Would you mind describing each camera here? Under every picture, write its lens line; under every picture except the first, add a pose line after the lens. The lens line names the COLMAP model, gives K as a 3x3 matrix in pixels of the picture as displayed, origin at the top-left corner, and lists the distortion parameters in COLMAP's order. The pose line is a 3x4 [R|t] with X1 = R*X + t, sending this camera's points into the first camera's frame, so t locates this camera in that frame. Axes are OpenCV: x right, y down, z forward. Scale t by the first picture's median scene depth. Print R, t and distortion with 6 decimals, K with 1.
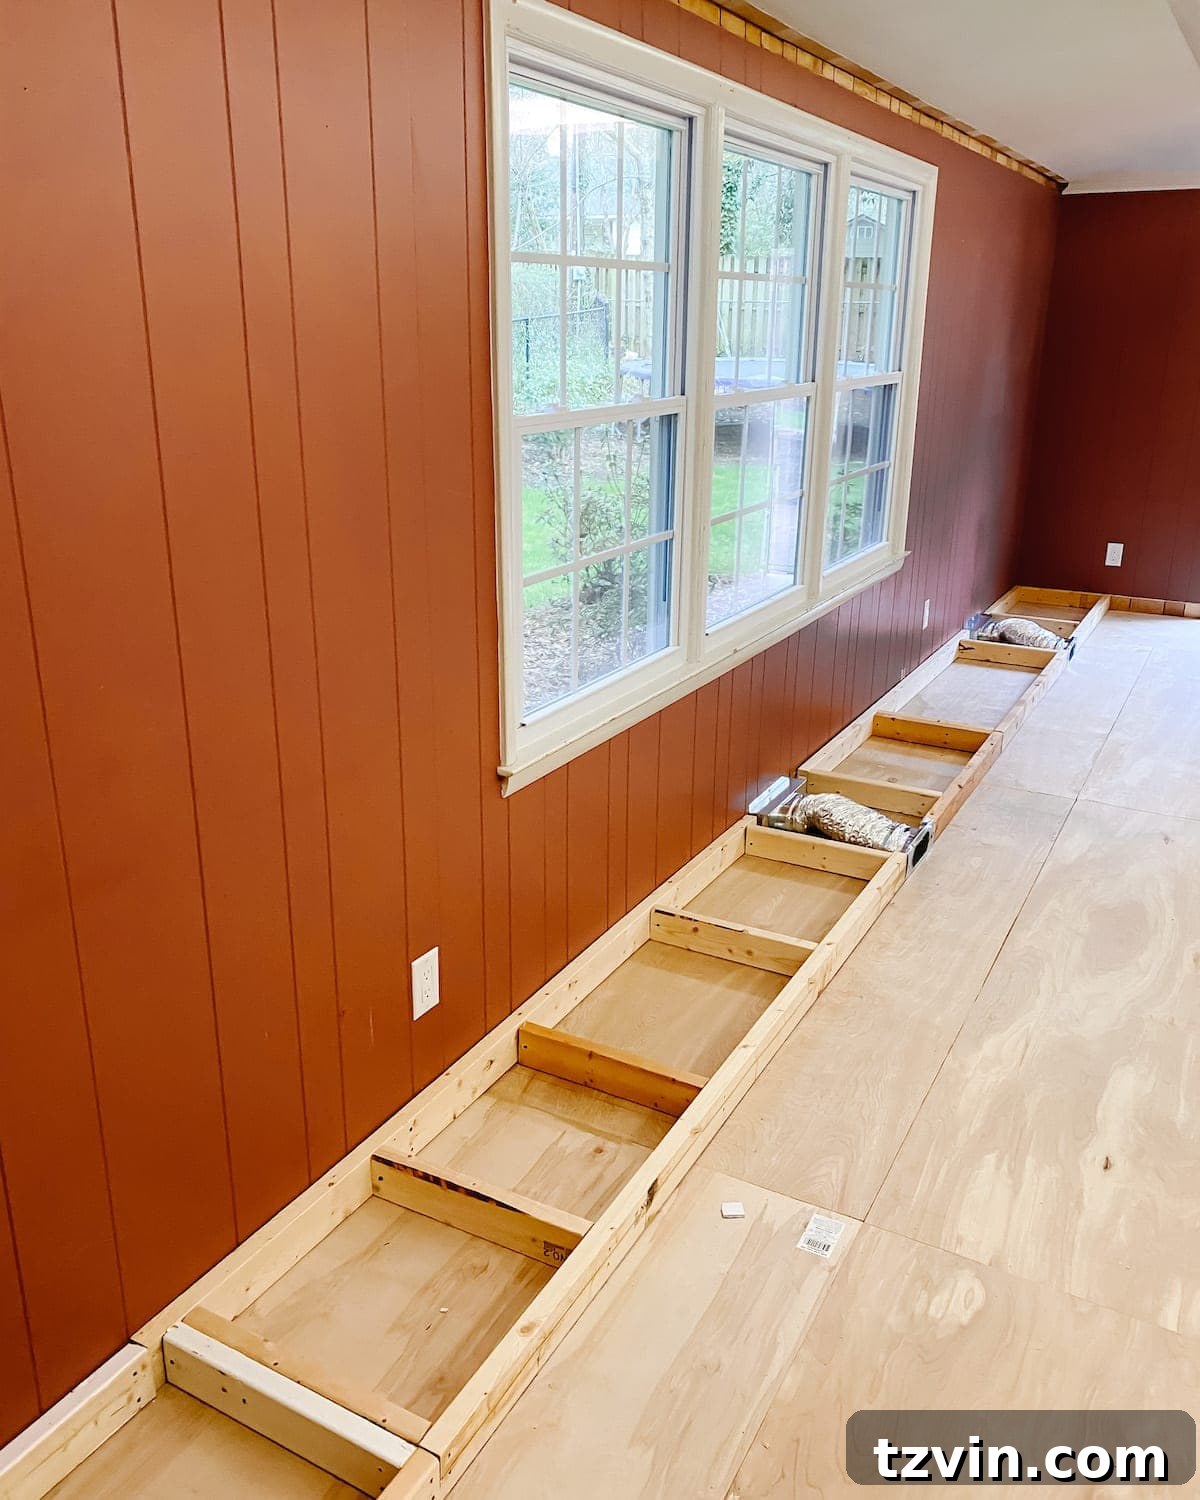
lens RADIAL K [[1224.1, 0, 603.0], [0, 1224.1, 724.3], [0, 0, 1]] dist [0.009138, -0.008066]
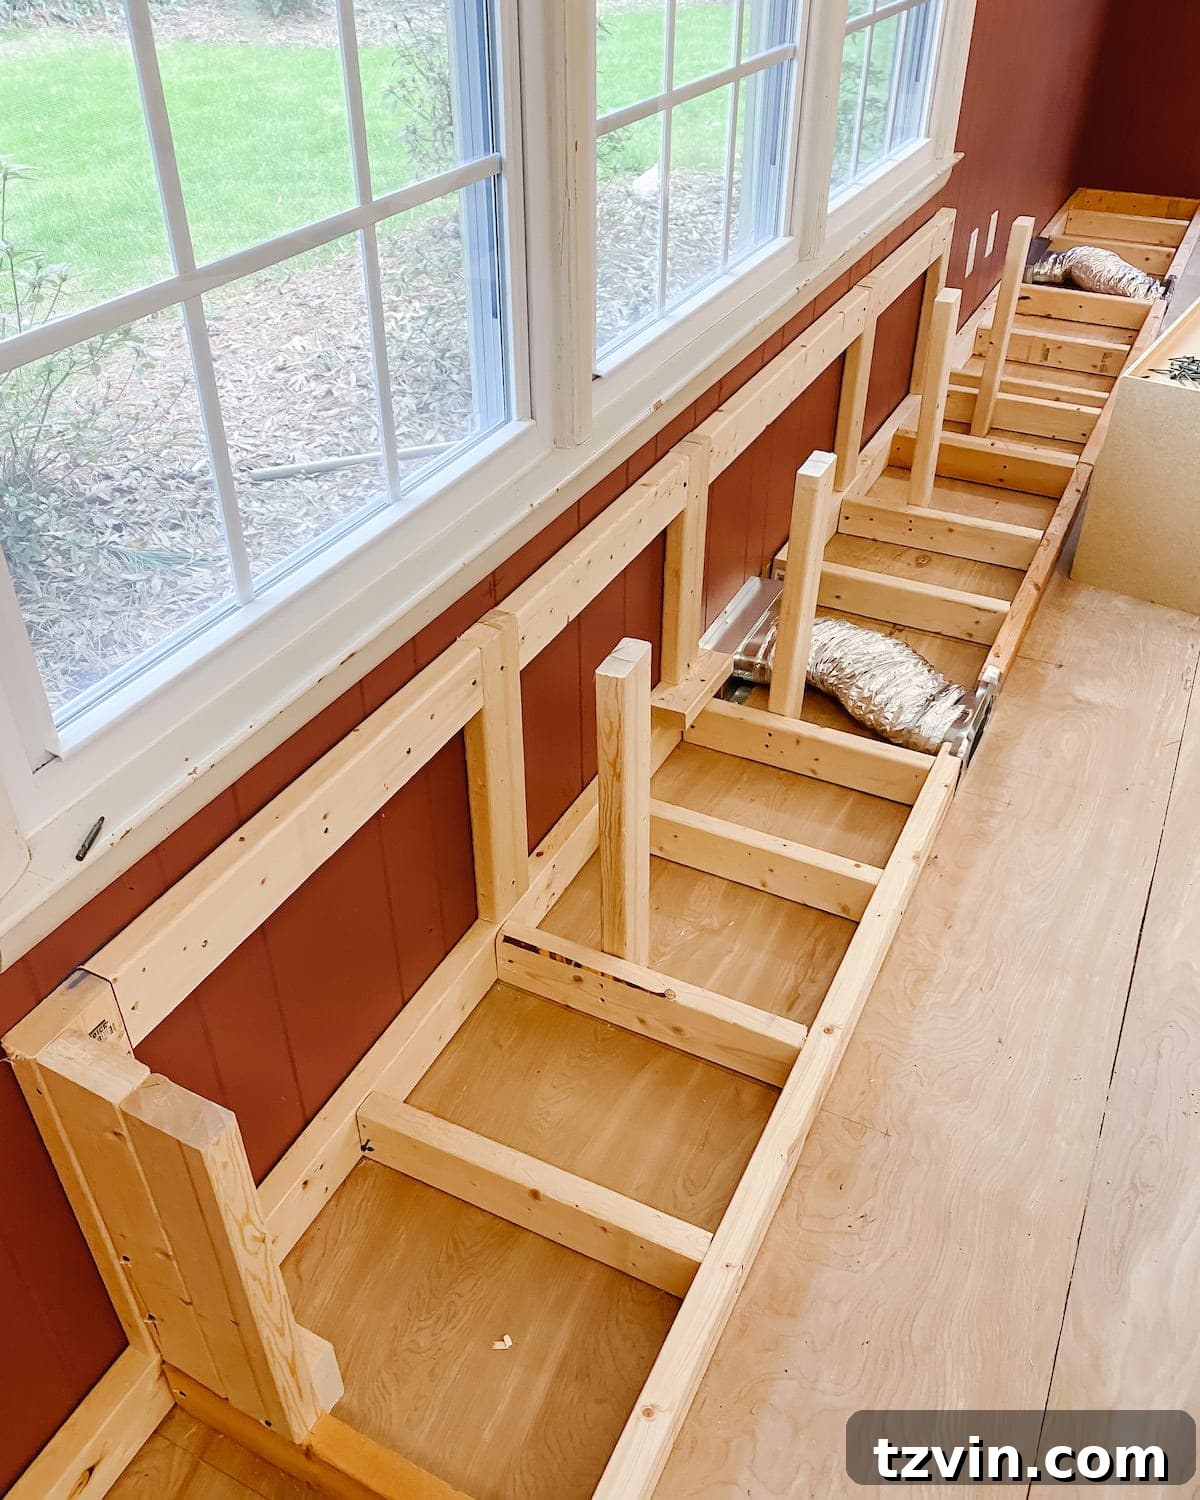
lens RADIAL K [[1274.0, 0, 625.7], [0, 1274.0, 746.0], [0, 0, 1]] dist [0.002294, -0.000503]
pose [[0.998744, -0.028432, 0.041250, 0.077266], [0.014176, 0.950101, 0.311620, -0.100307], [-0.048052, -0.310644, 0.949311, 0.511428]]
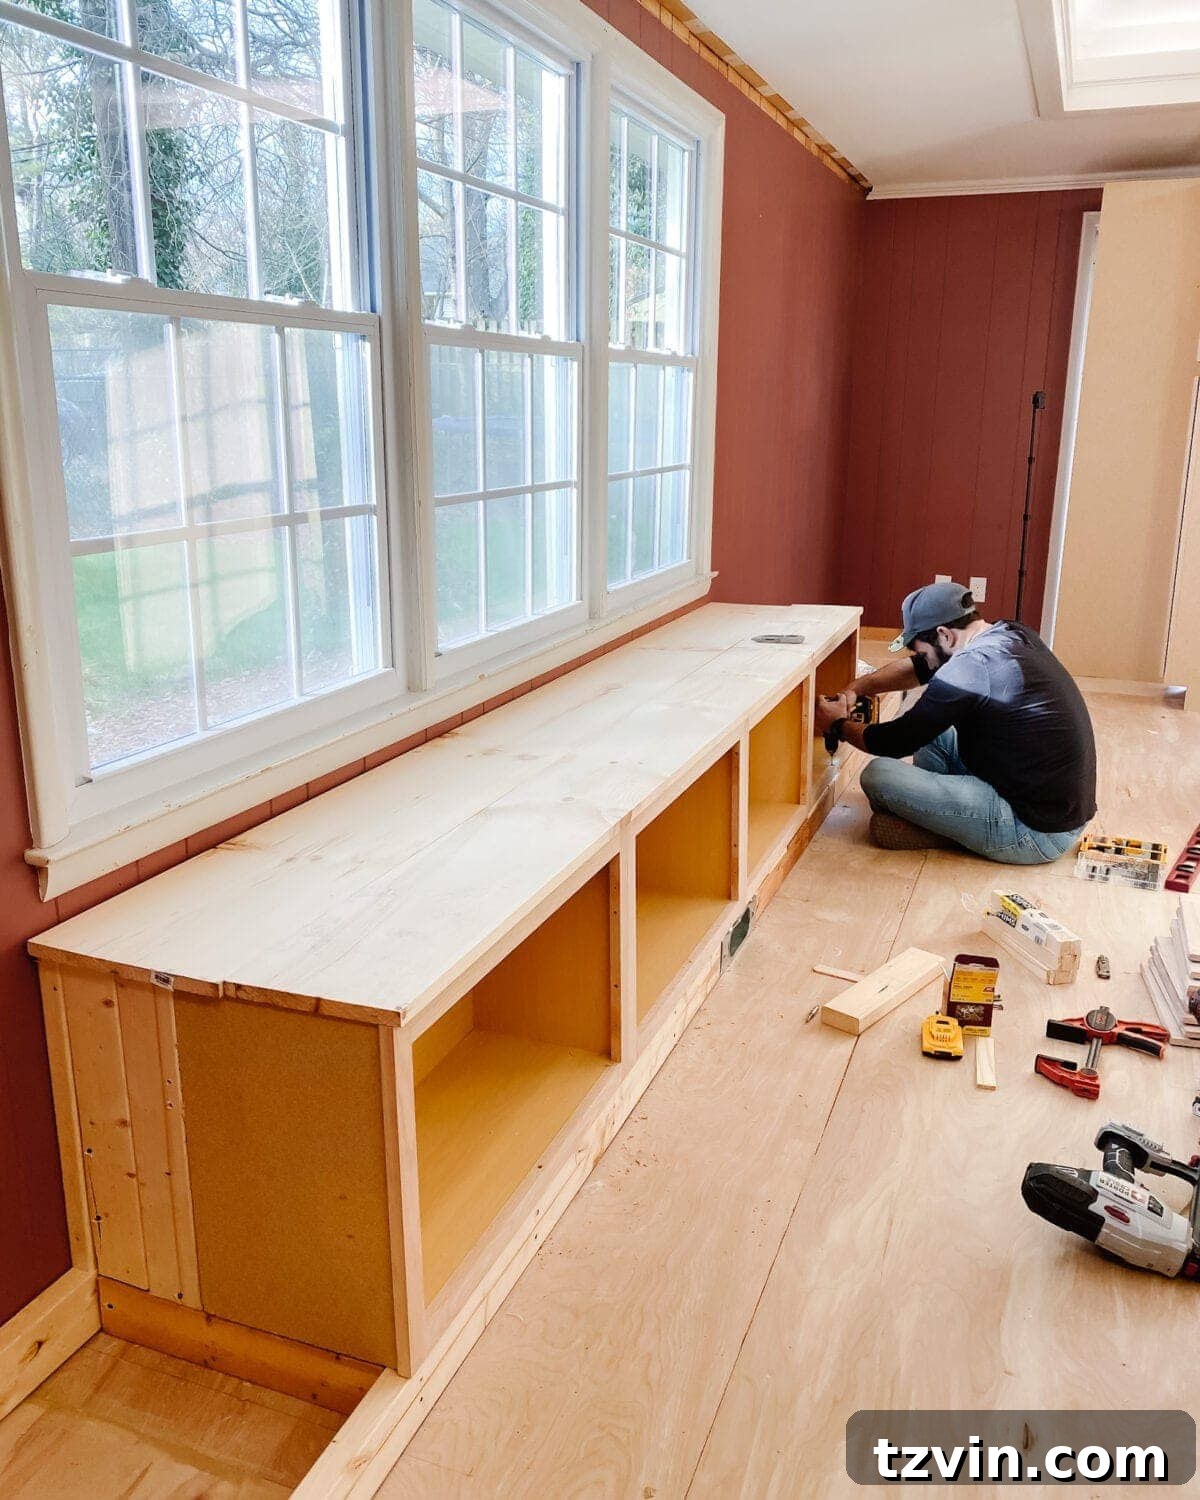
lens RADIAL K [[1224.1, 0, 603.0], [0, 1224.1, 724.3], [0, 0, 1]] dist [0.009138, -0.008066]
pose [[0.991113, -0.034061, 0.128590, 0.094710], [0.042071, 0.997305, -0.060098, 0.016480], [-0.126196, 0.064974, 0.989875, 0.285192]]
